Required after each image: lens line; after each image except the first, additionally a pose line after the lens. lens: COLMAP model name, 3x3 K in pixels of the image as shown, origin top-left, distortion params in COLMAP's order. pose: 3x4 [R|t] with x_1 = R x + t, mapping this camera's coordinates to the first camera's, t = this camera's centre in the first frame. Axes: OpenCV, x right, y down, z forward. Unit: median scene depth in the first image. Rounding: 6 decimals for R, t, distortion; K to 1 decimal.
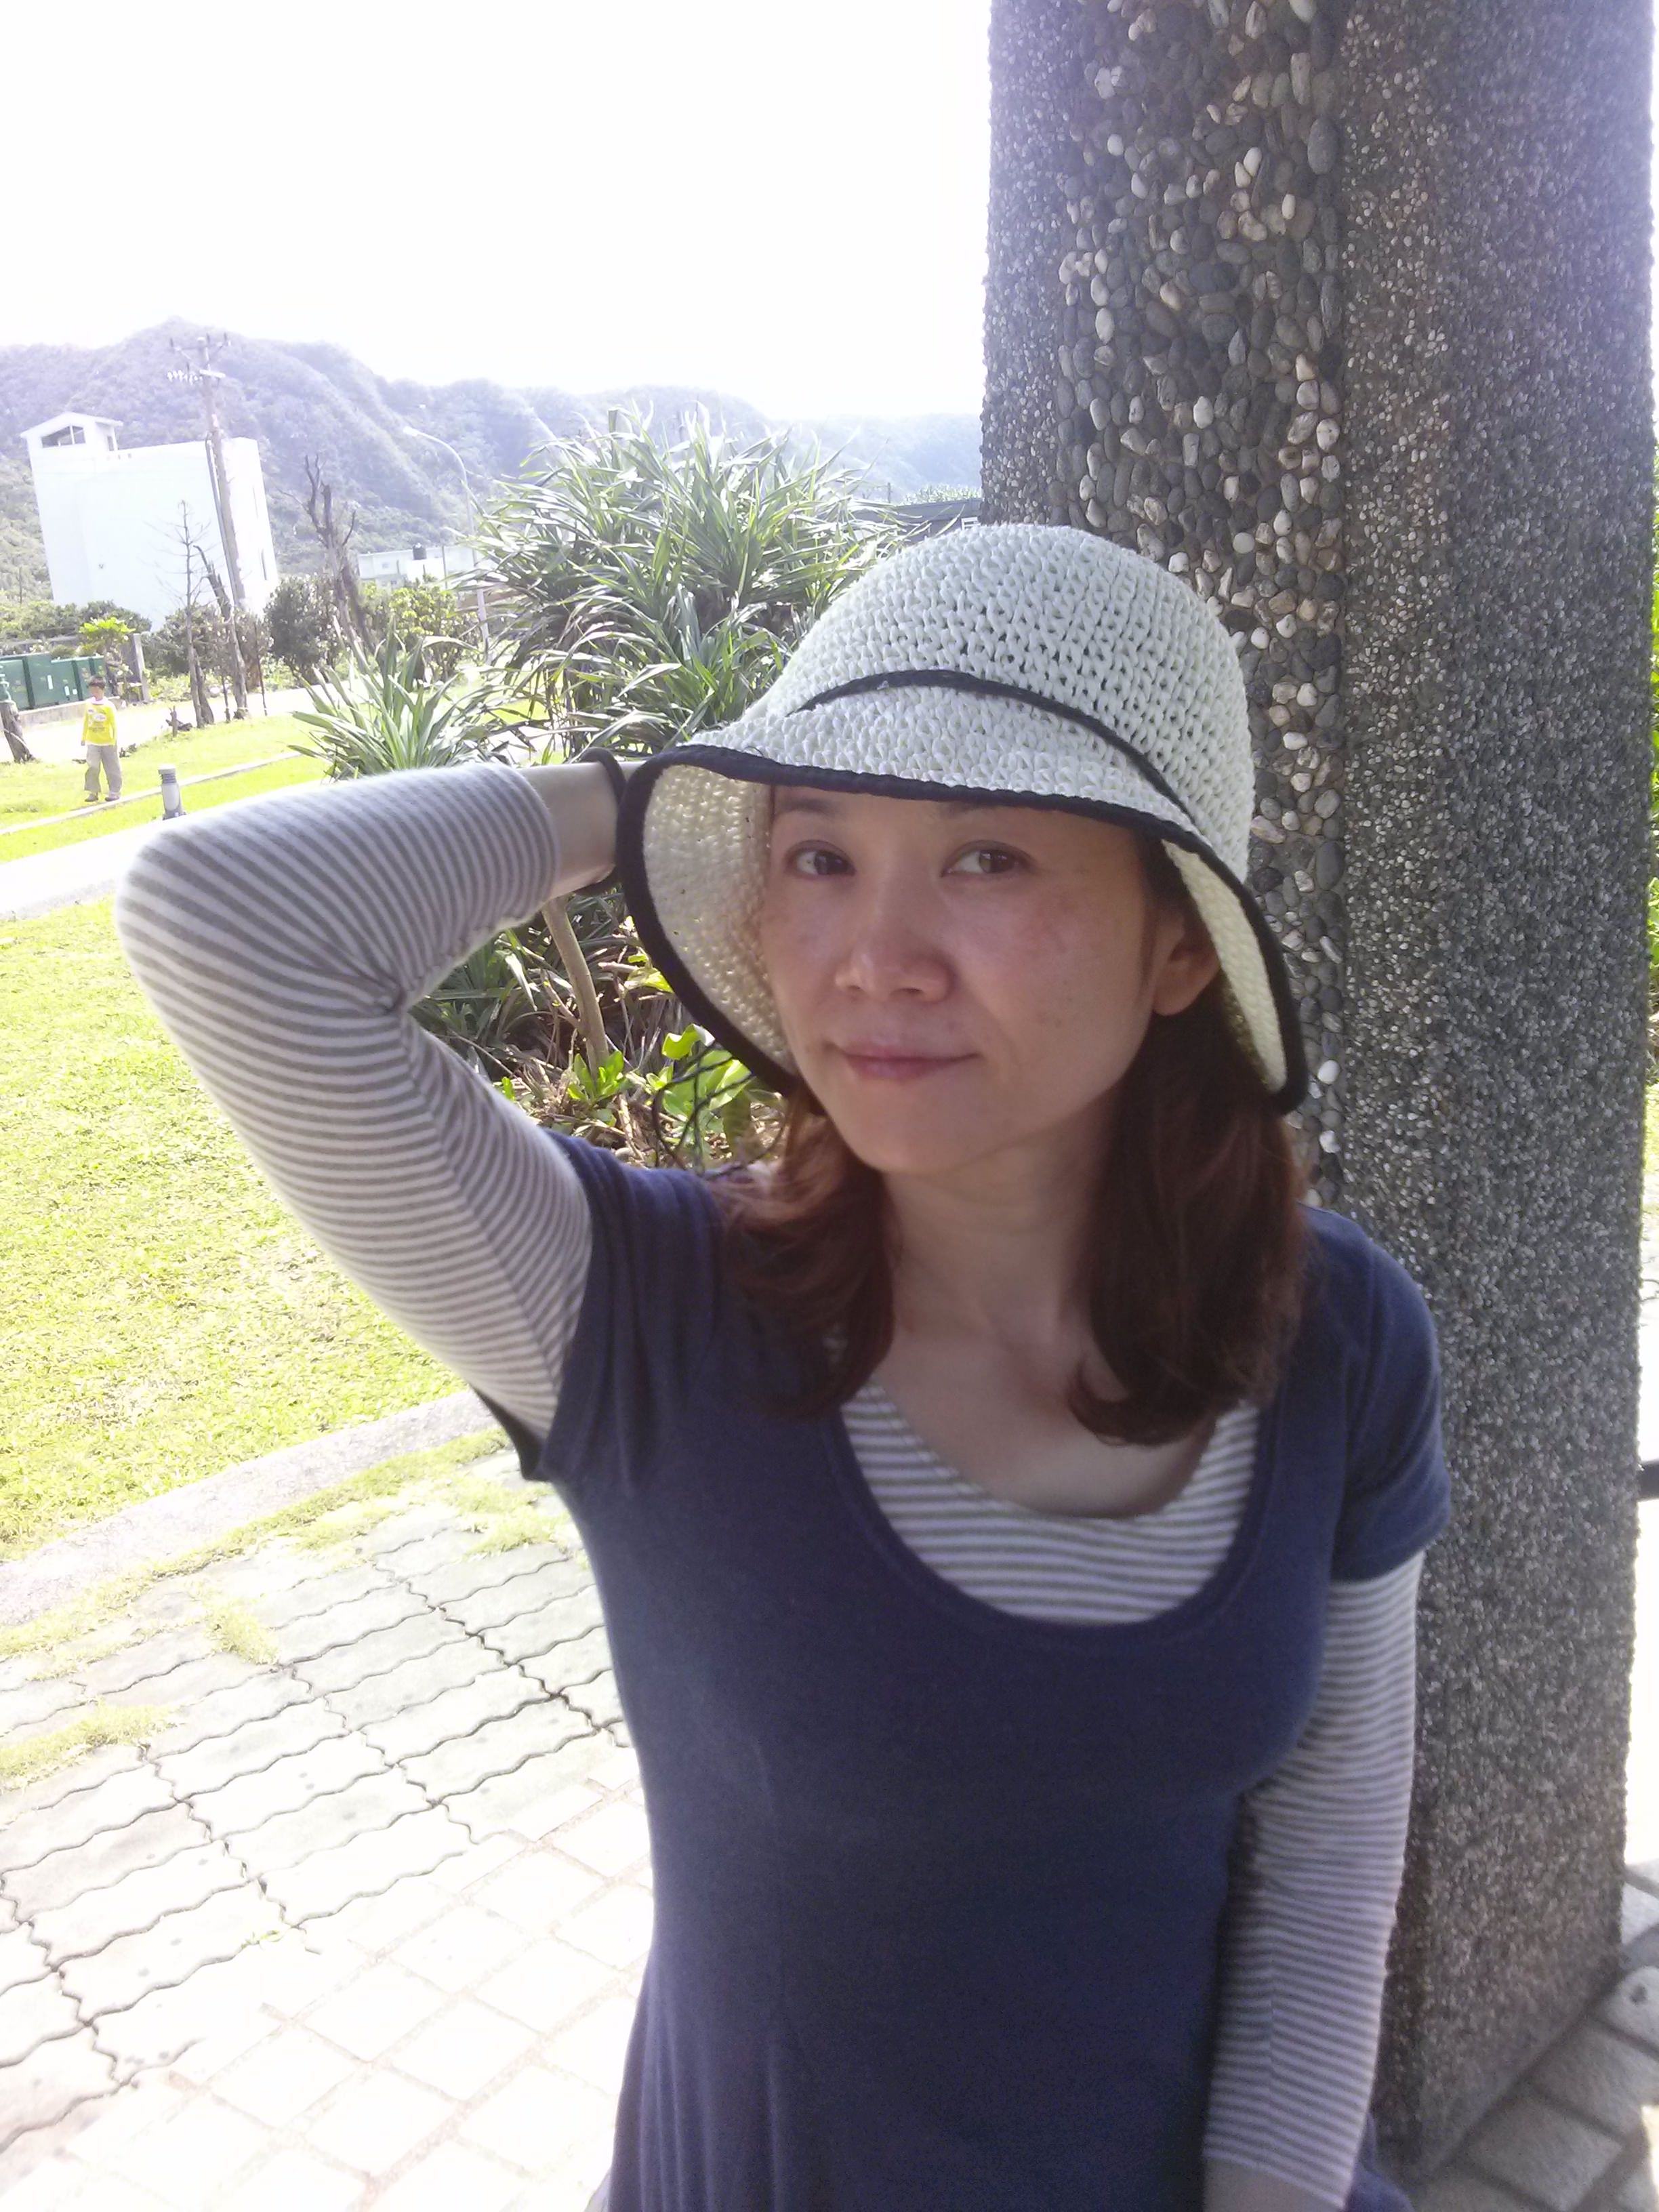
lens RADIAL K [[1863.8, 0, 1013.0], [0, 1863.8, 1107.4], [0, 0, 1]] dist [0.104011, -0.182879]
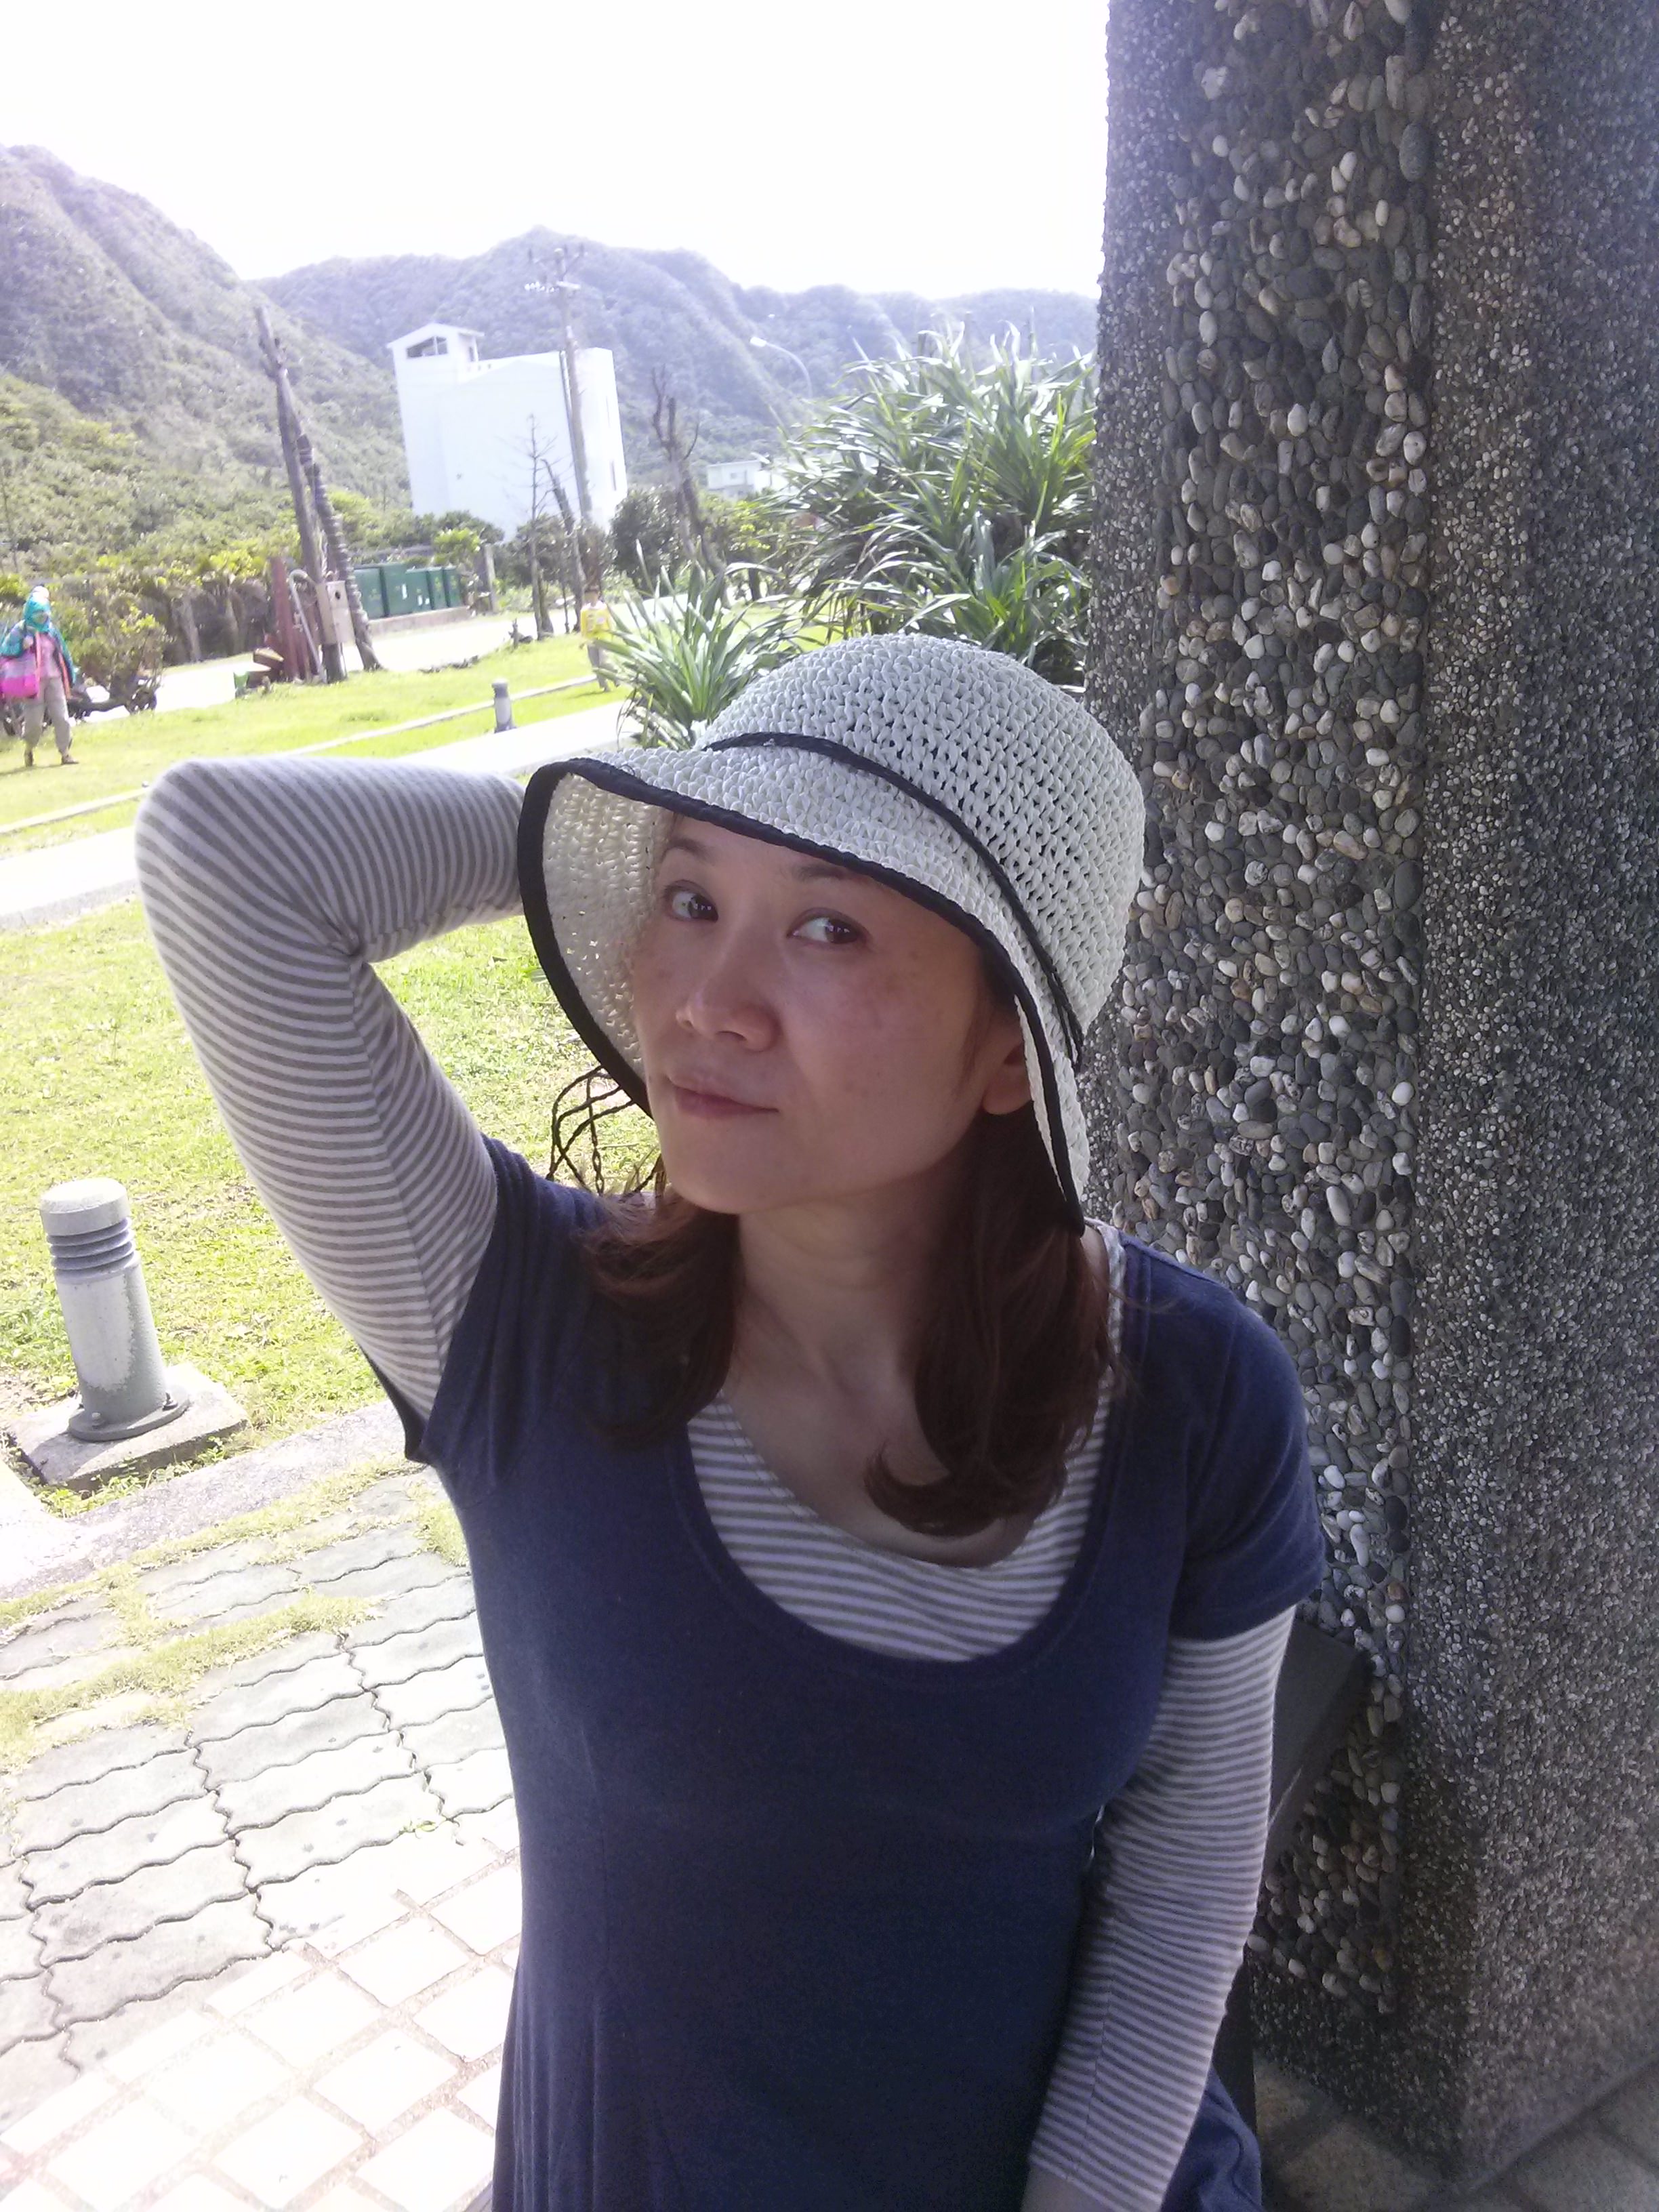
lens RADIAL K [[1922.3, 0, 1089.3], [0, 1922.3, 1106.1], [0, 0, 1]] dist [0.086613, -0.171731]
pose [[0.987813, 0.056912, -0.144868, 0.153242], [-0.051018, 0.997724, 0.044079, -0.048672], [0.147047, -0.036151, 0.988469, -0.026731]]
